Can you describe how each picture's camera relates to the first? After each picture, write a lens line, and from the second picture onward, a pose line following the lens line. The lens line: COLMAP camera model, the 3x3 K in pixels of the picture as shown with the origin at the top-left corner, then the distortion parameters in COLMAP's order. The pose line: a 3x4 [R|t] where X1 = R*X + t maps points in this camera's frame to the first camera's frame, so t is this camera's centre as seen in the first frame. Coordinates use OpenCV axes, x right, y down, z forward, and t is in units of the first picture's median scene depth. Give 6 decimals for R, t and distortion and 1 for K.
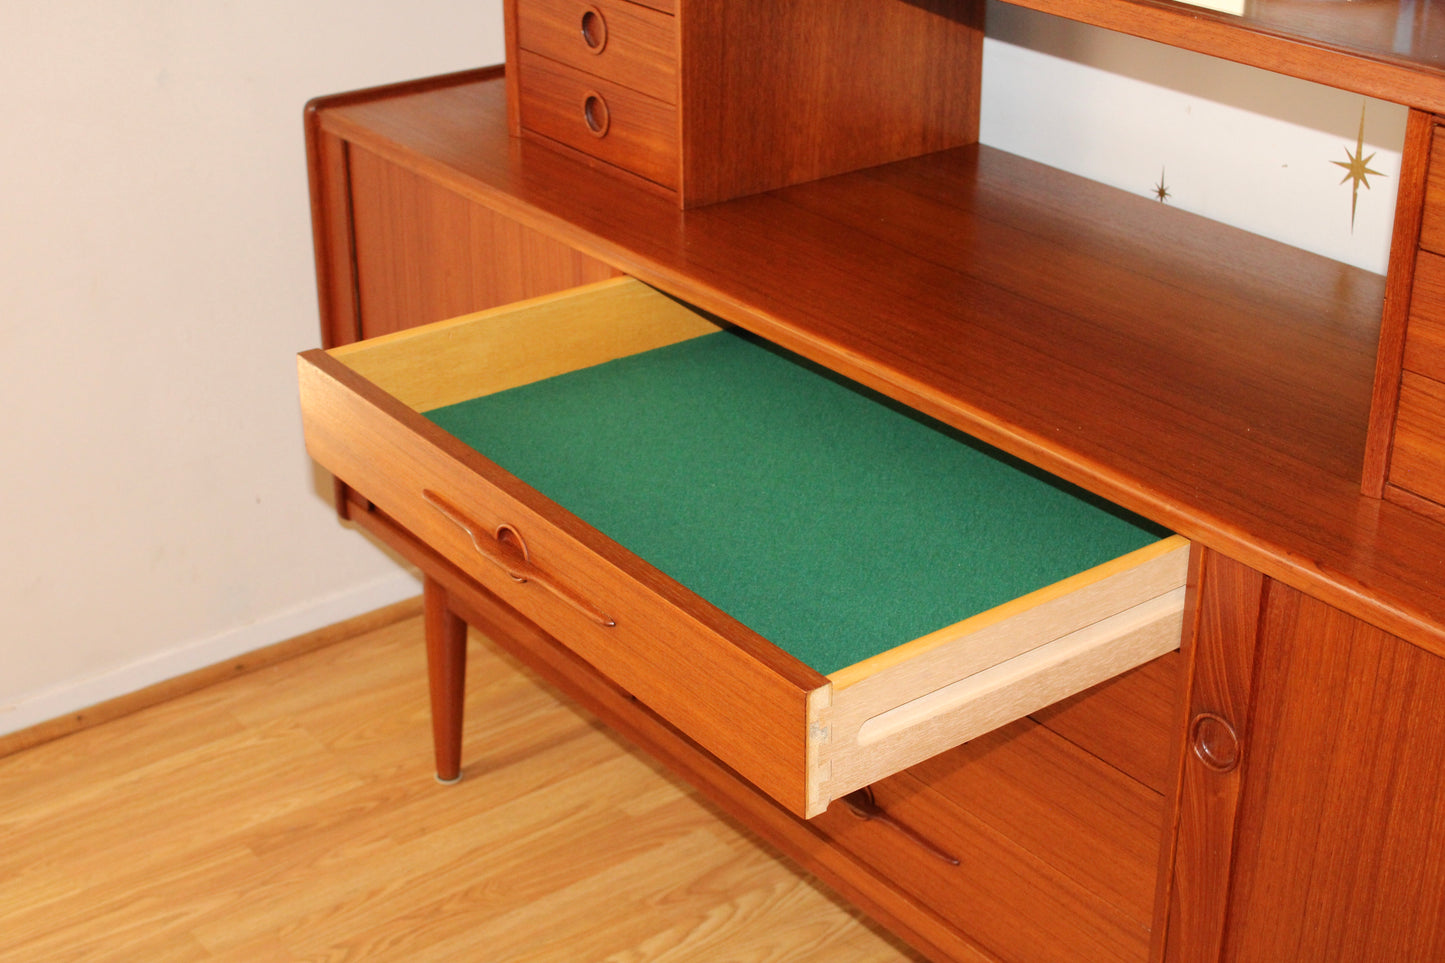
lens RADIAL K [[2185.0, 0, 714.1], [0, 2185.0, 473.8], [0, 0, 1]] dist [-0.029285, 0.000000]
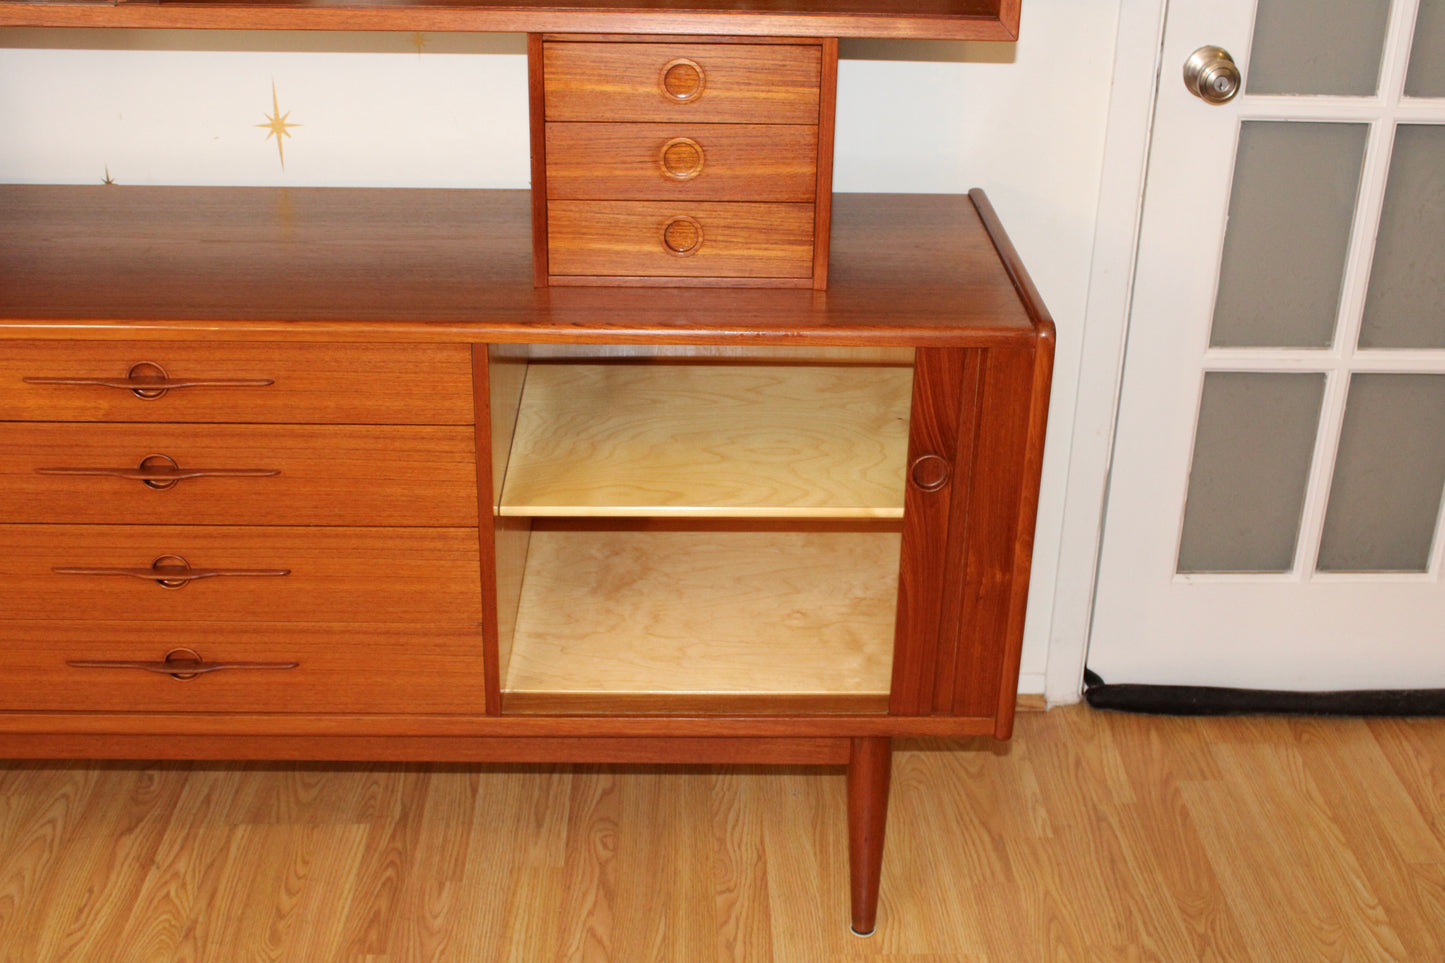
lens RADIAL K [[1770.8, 0, 728.0], [0, 1770.8, 479.4], [0, 0, 1]] dist [-0.066414, 0.000000]
pose [[0.578349, -0.335431, 0.743639, -0.427889], [0.321419, 0.931516, 0.170200, -0.024016], [-0.749801, 0.140585, 0.646555, 0.066515]]
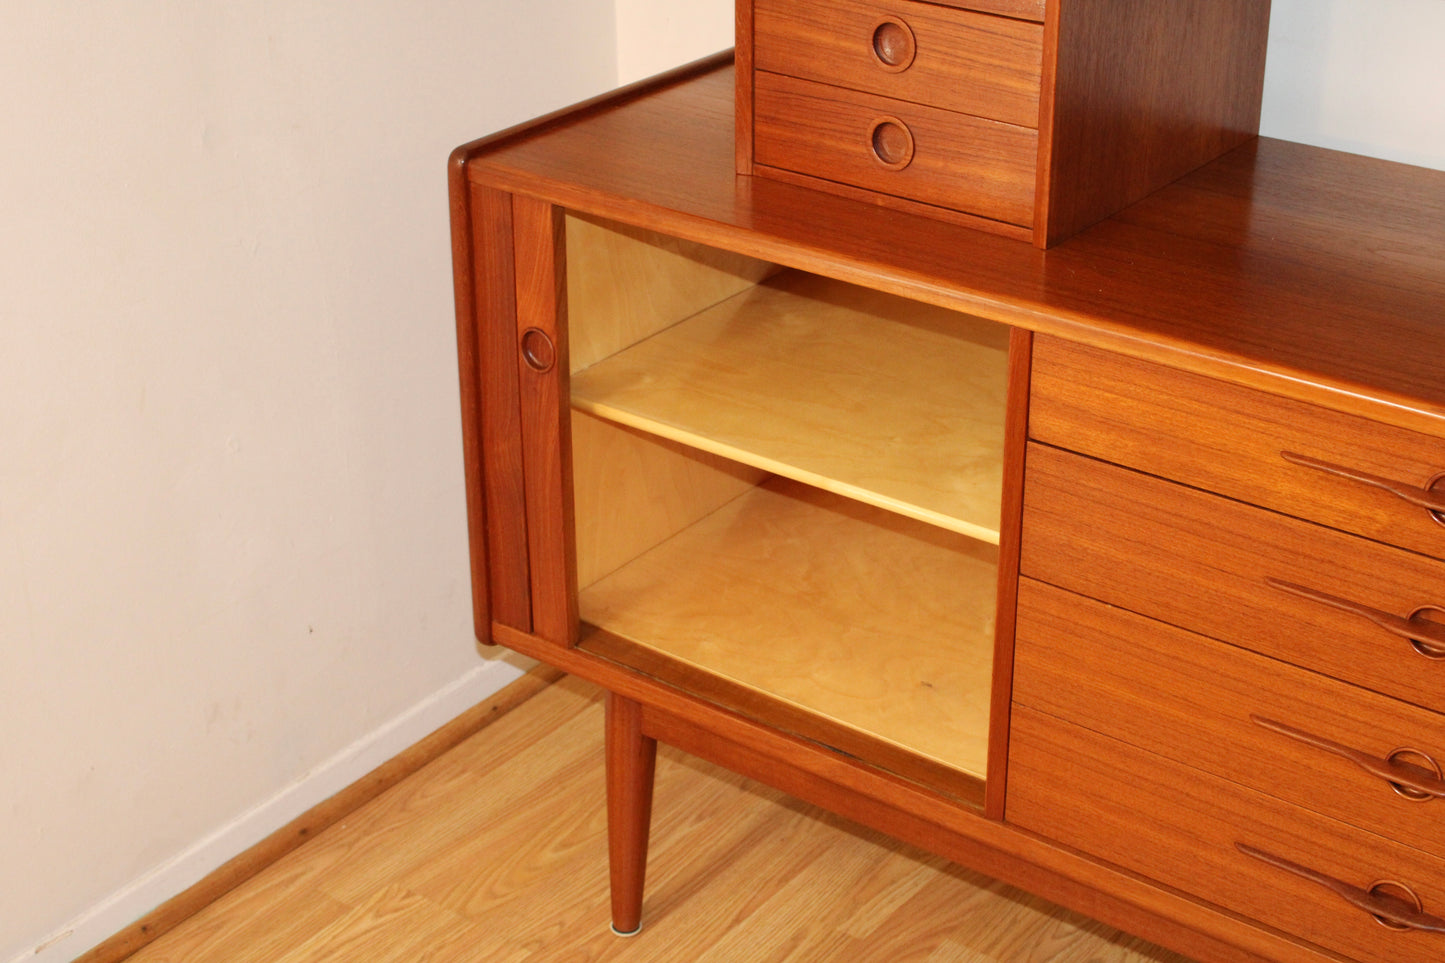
lens RADIAL K [[2286.3, 0, 719.0], [0, 2286.3, 462.3], [0, 0, 1]] dist [-0.041116, 0.000000]
pose [[0.963551, -0.119768, 0.239219, -0.345745], [0.117165, 0.992795, 0.025127, -0.072834], [-0.240504, 0.003817, 0.970641, 0.162534]]
